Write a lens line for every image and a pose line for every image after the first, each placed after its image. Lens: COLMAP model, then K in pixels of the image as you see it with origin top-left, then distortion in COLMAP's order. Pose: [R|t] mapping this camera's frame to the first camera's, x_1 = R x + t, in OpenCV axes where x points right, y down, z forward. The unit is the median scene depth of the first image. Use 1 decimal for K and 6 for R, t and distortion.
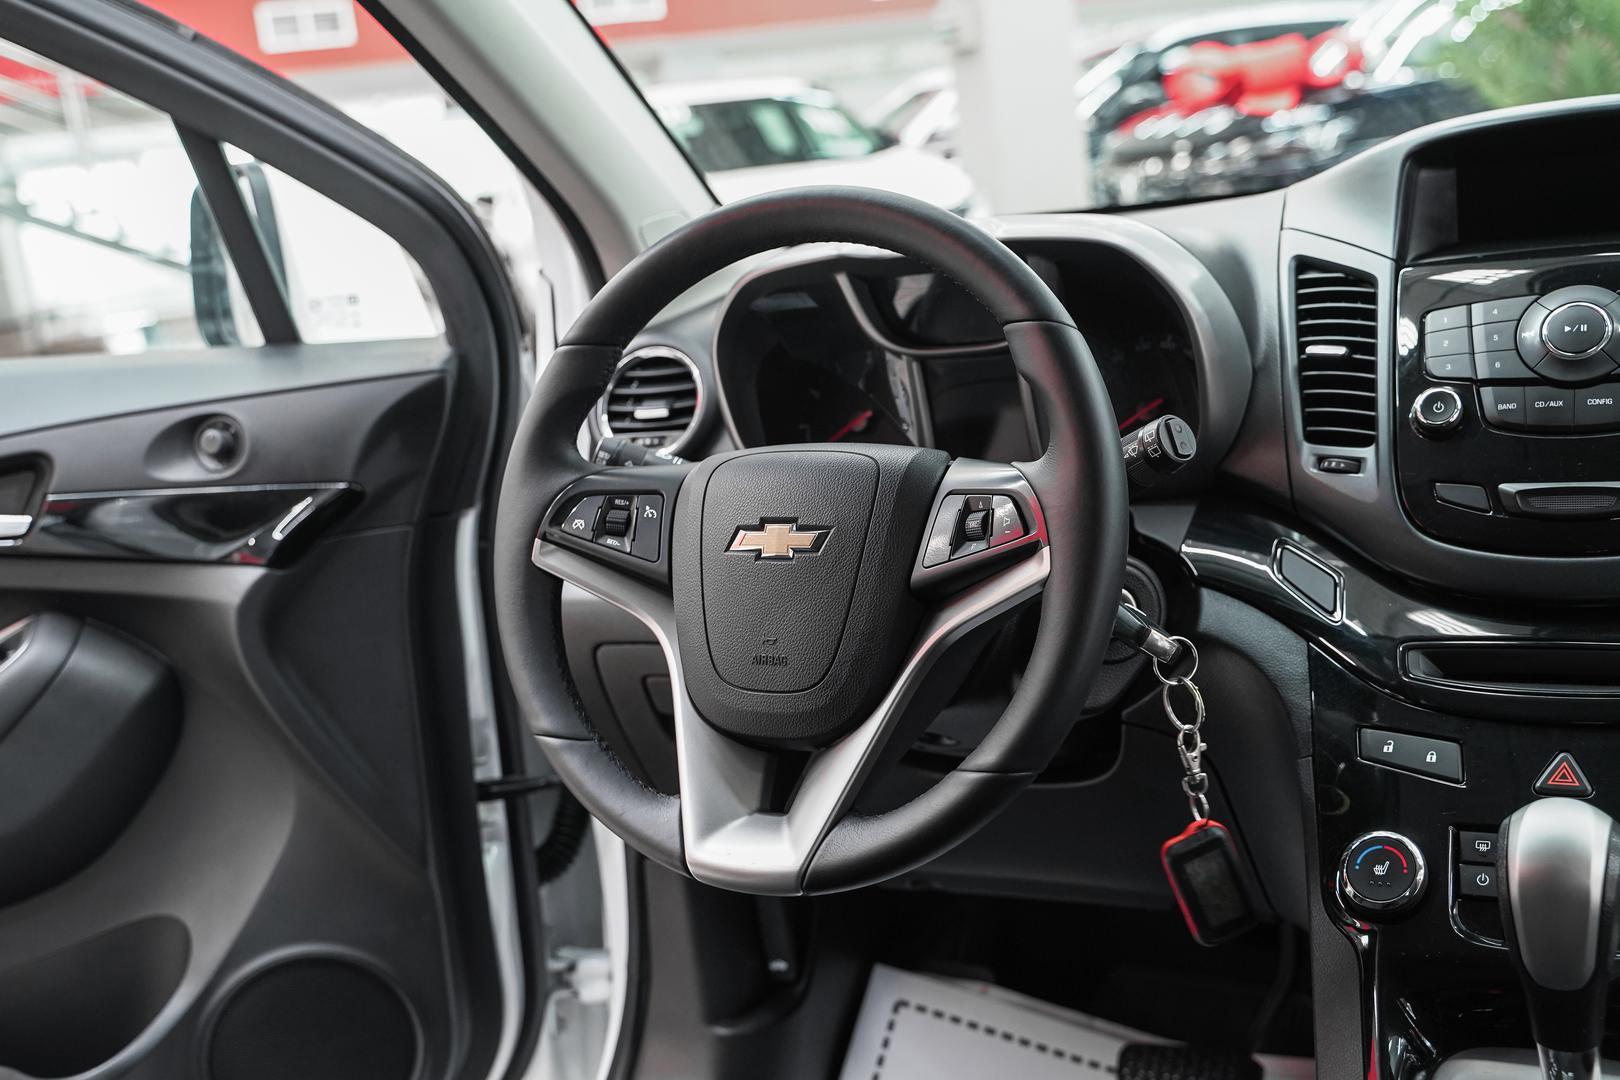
lens RADIAL K [[1808.1, 0, 837.3], [0, 1808.1, 534.7], [0, 0, 1]] dist [-0.017434, 0.015232]
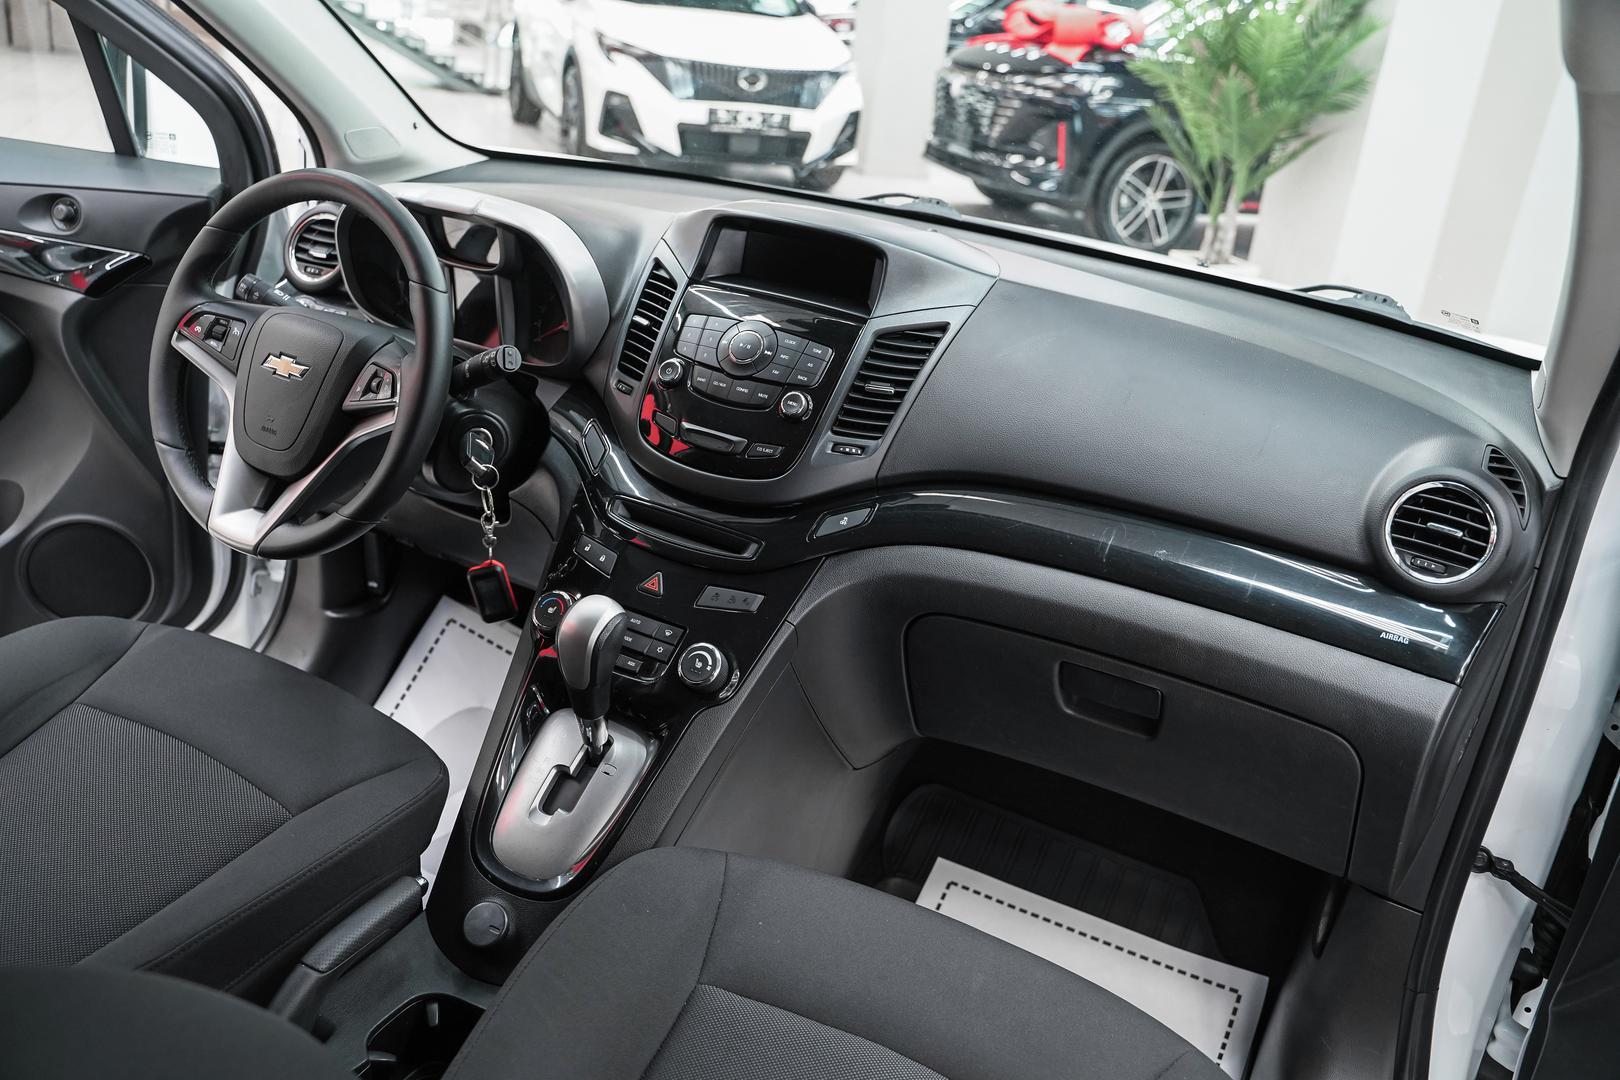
lens RADIAL K [[1334.5, 0, 810.0], [0, 1334.5, 540.0], [0, 0, 1]] dist [-0.122458, 0.113842]
pose [[0.974696, 0.212647, 0.068909, 0.390070], [-0.221995, 0.956953, 0.186973, -0.176326], [-0.026183, -0.197539, 0.979945, -0.305853]]
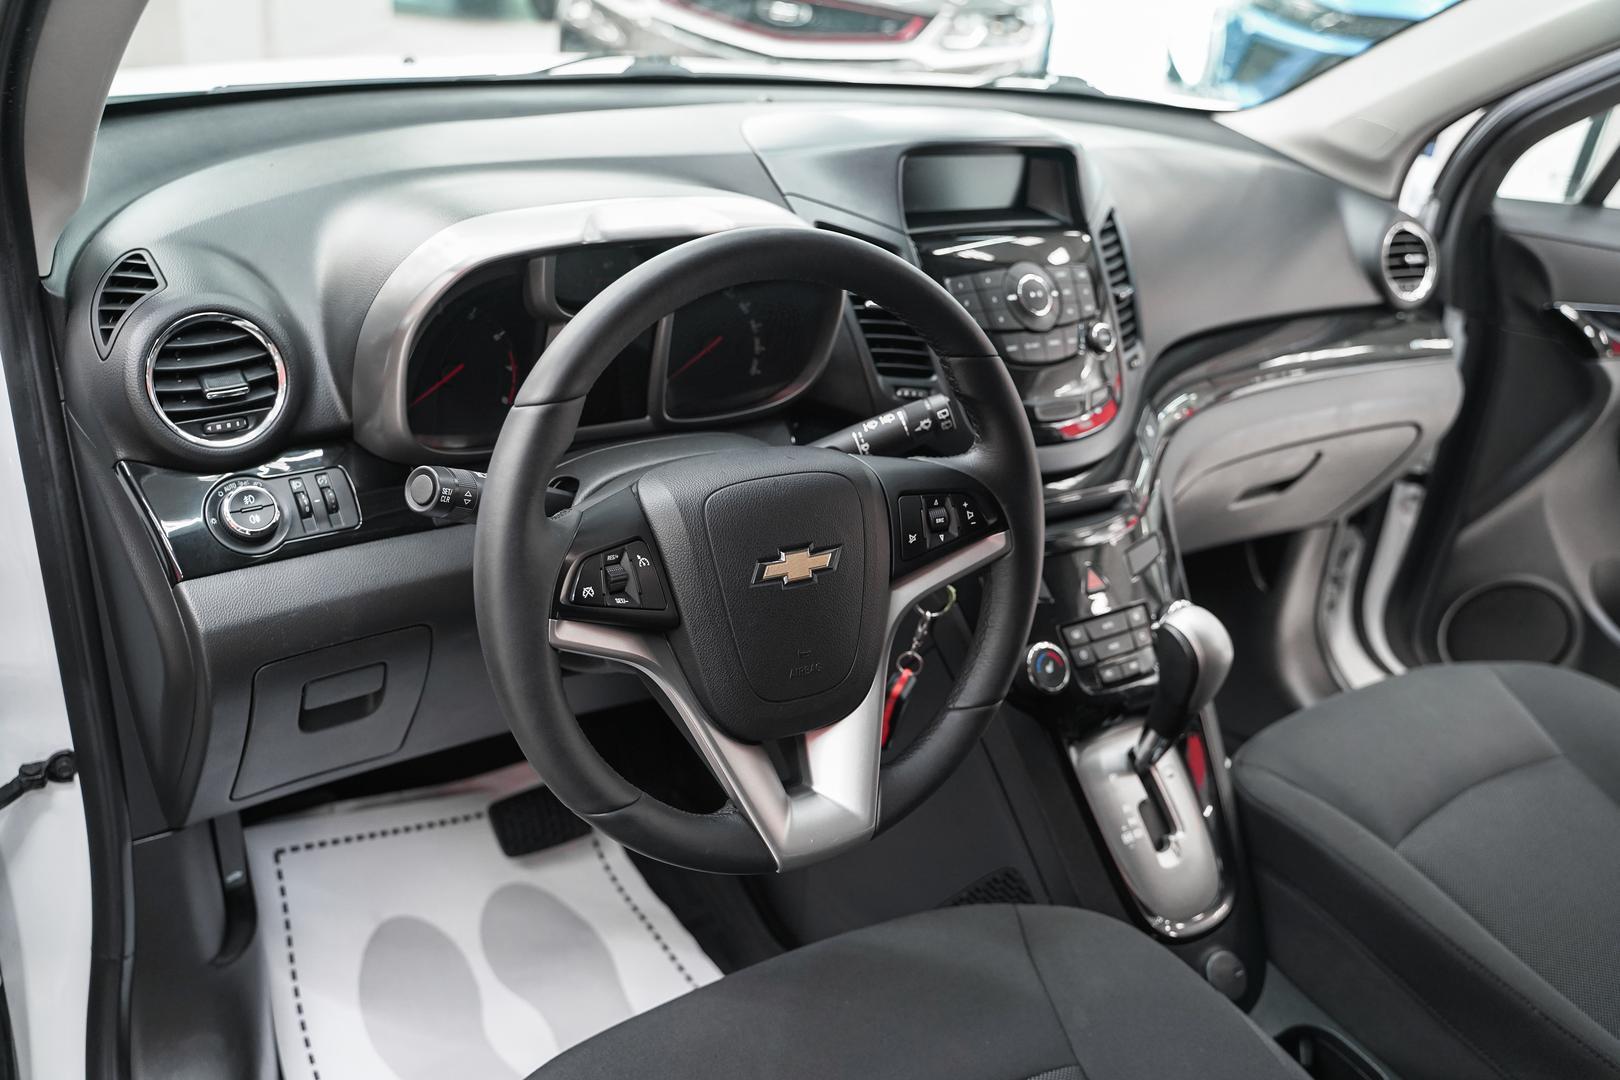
lens RADIAL K [[1334.5, 0, 810.0], [0, 1334.5, 540.0], [0, 0, 1]] dist [-0.122458, 0.113842]
pose [[0.472497, -0.257959, 0.842736, -0.644380], [0.002652, 0.956619, 0.291331, -0.225615], [-0.881328, -0.135419, 0.452684, 0.577977]]
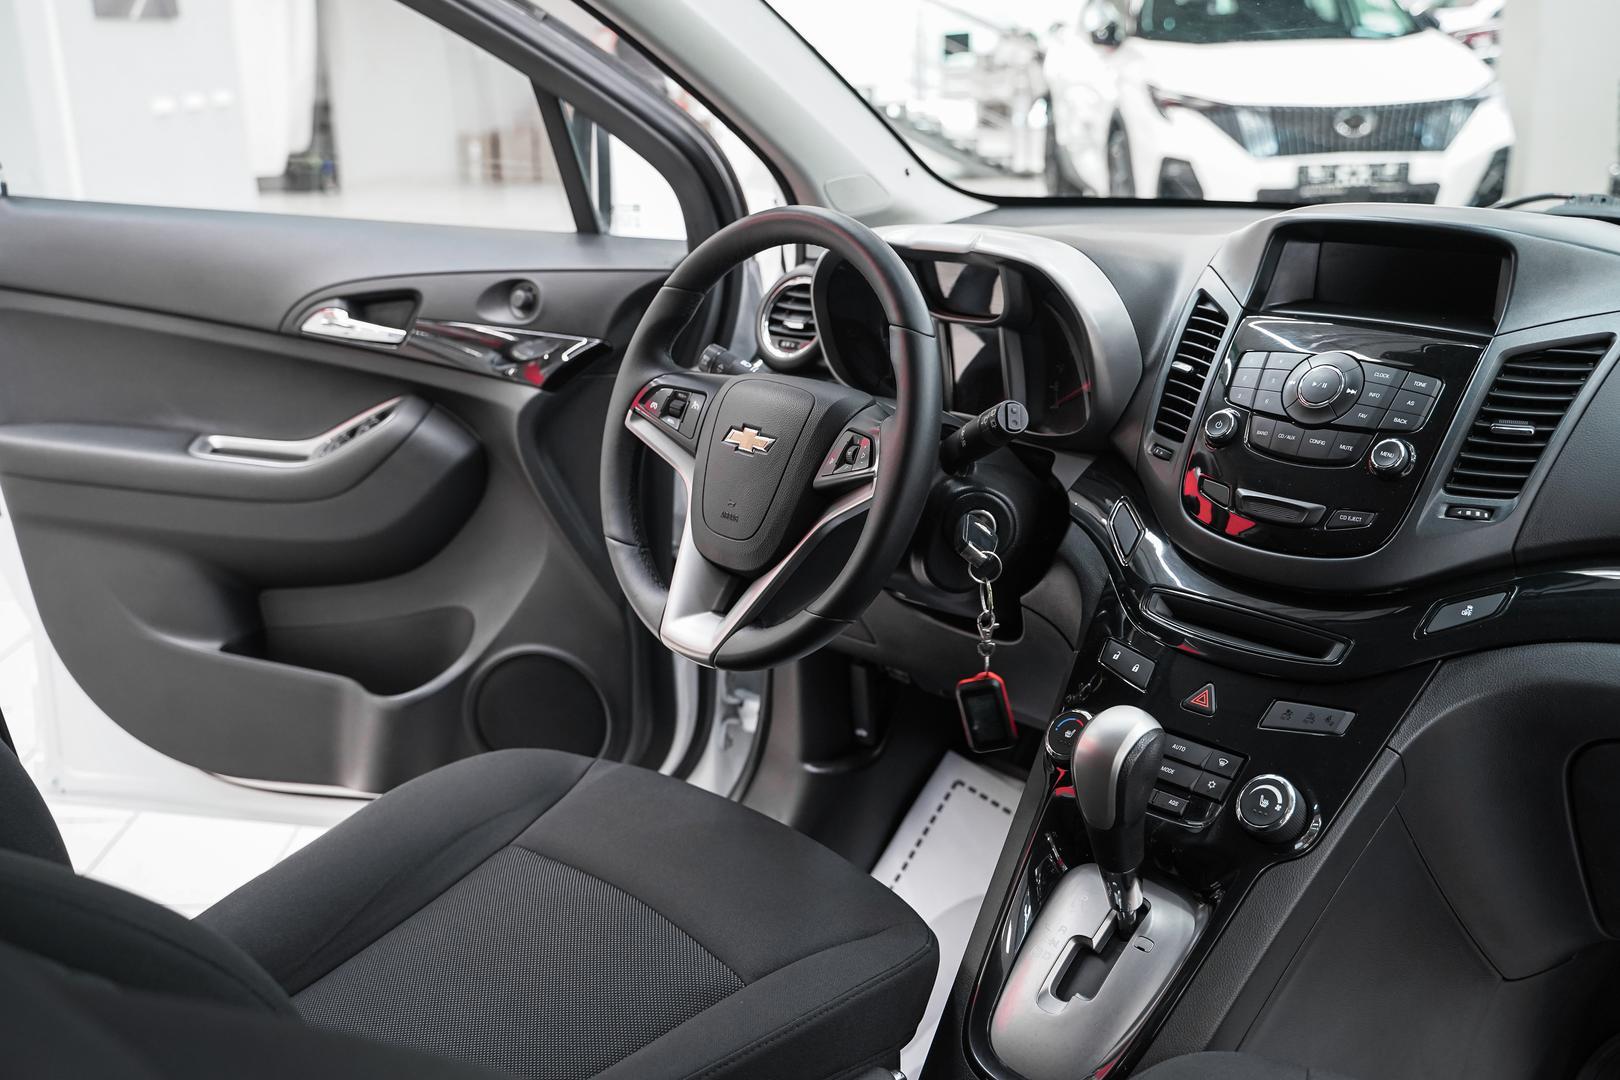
lens RADIAL K [[1705.0, 0, 809.4], [0, 1705.0, 516.5], [0, 0, 1]] dist [-0.018304, 0.026413]
pose [[0.932468, 0.182117, -0.311989, 0.433171], [-0.149400, 0.980722, 0.125952, -0.111840], [0.328913, -0.070834, 0.941700, -0.307994]]
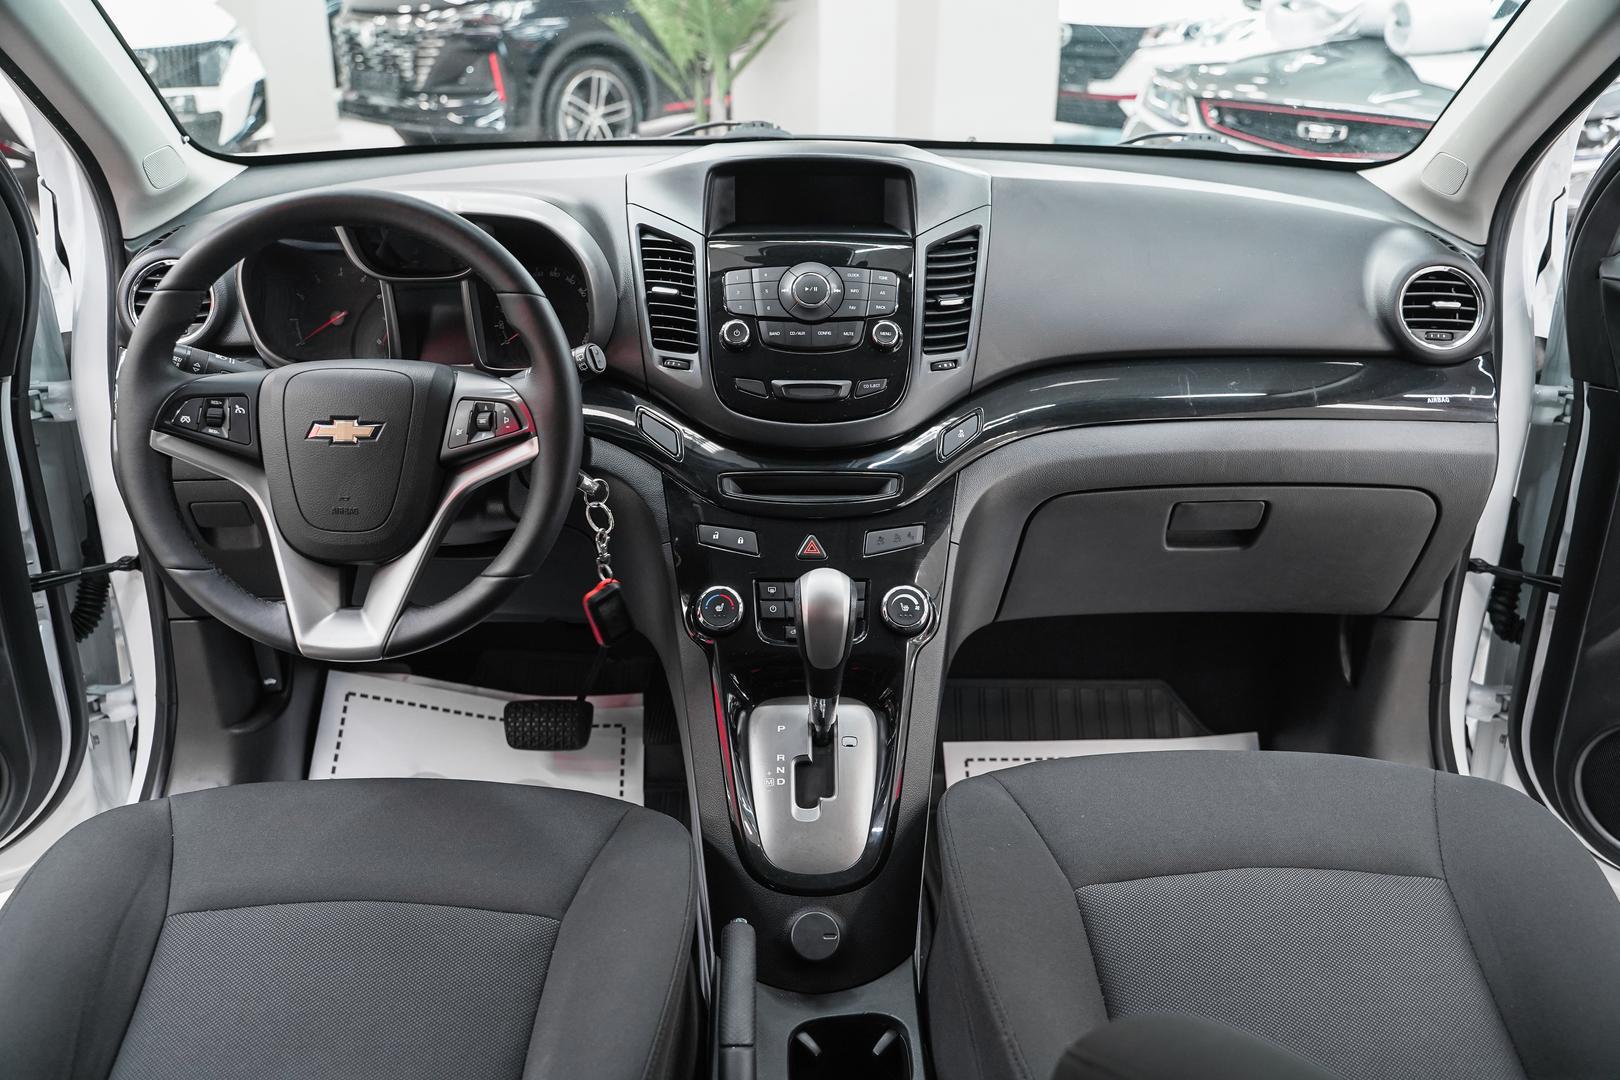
lens RADIAL K [[1323.8, 0, 810.0], [0, 1323.8, 540.0], [0, 0, 1]] dist [-0.115708, 0.099751]
pose [[0.876748, -0.080276, 0.474204, -0.197888], [-0.012070, 0.981989, 0.188552, -0.107655], [-0.480799, -0.171036, 0.859988, -0.124619]]
